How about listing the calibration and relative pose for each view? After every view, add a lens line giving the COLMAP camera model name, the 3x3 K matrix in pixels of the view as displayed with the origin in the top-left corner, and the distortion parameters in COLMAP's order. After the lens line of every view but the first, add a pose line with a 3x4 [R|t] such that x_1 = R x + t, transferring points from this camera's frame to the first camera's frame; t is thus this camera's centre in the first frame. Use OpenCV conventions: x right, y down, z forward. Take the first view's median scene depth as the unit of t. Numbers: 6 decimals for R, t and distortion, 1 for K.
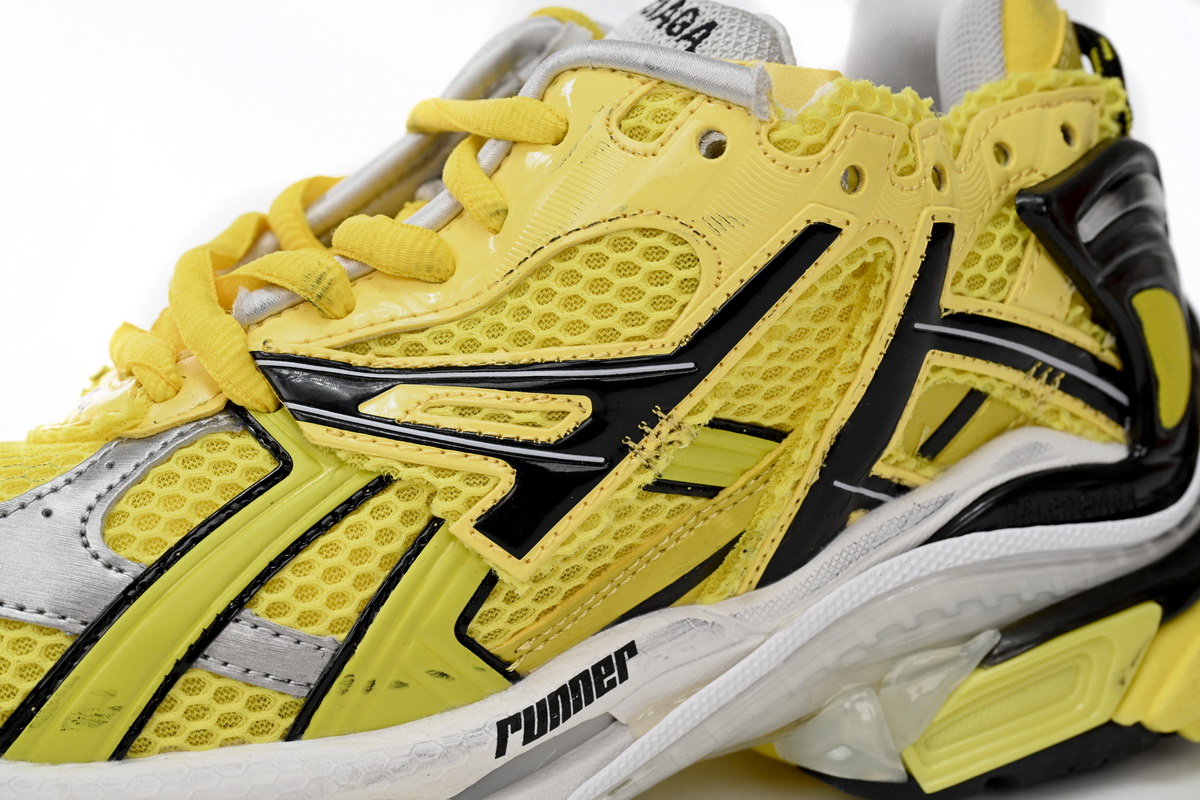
lens RADIAL K [[2369.9, 0, 600.0], [0, 2369.9, 400.0], [0, 0, 1]] dist [0.011130, 0.038771]
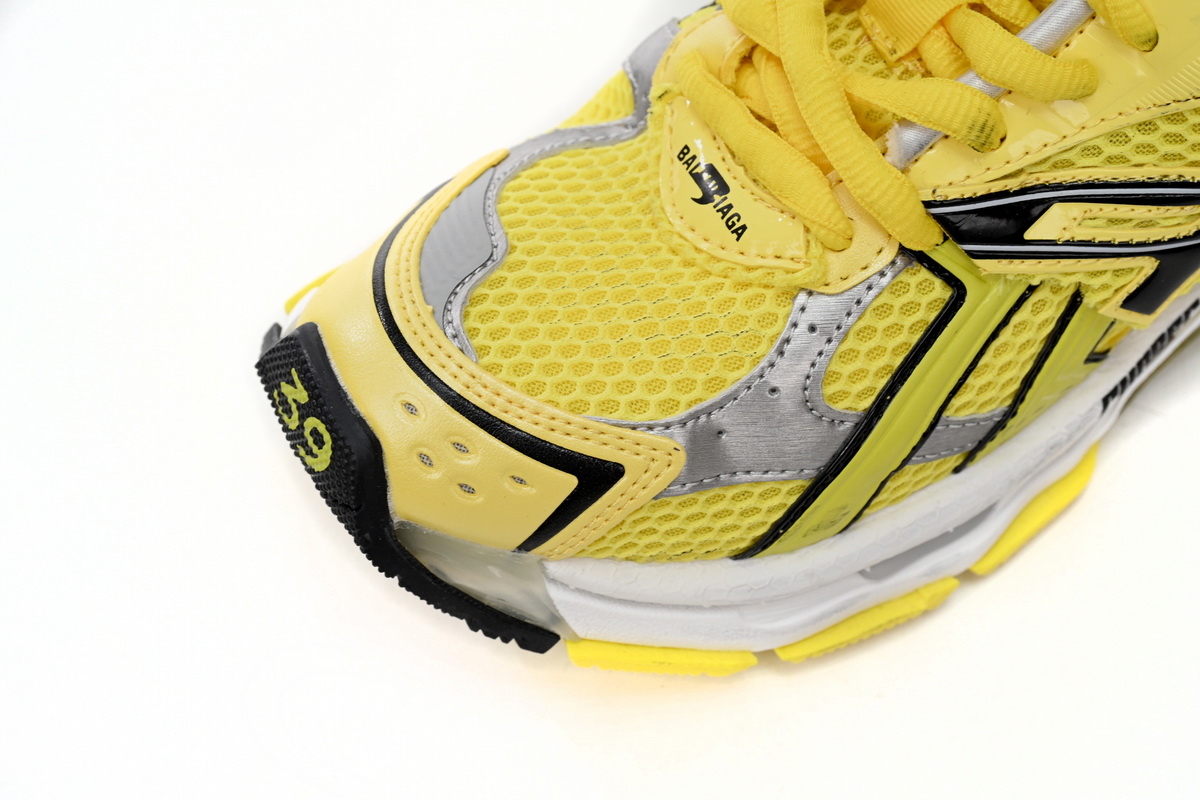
lens RADIAL K [[2123.0, 0, 600.0], [0, 2123.0, 400.0], [0, 0, 1]] dist [-0.031041, 0.026362]
pose [[0.971394, -0.202634, 0.123824, -0.426007], [0.047307, 0.676097, 0.735292, -0.669604], [-0.232712, -0.708401, 0.666343, 0.343346]]
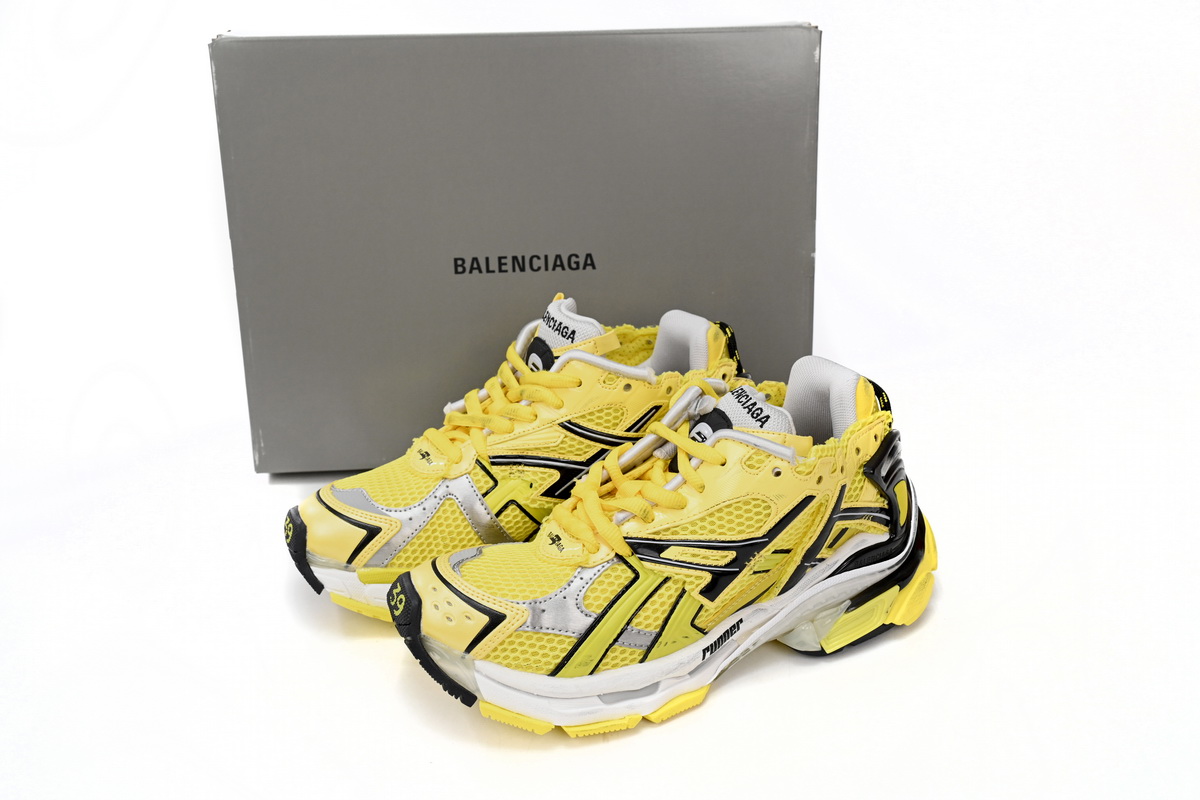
lens RADIAL K [[1186.2, 0, 616.5], [0, 1186.2, 398.0], [0, 0, 1]] dist [-0.002474, -0.000973]
pose [[0.992888, -0.022562, 0.116891, -0.332296], [0.002209, 0.985200, 0.171393, -0.460221], [-0.119028, -0.169915, 0.978244, -0.459761]]
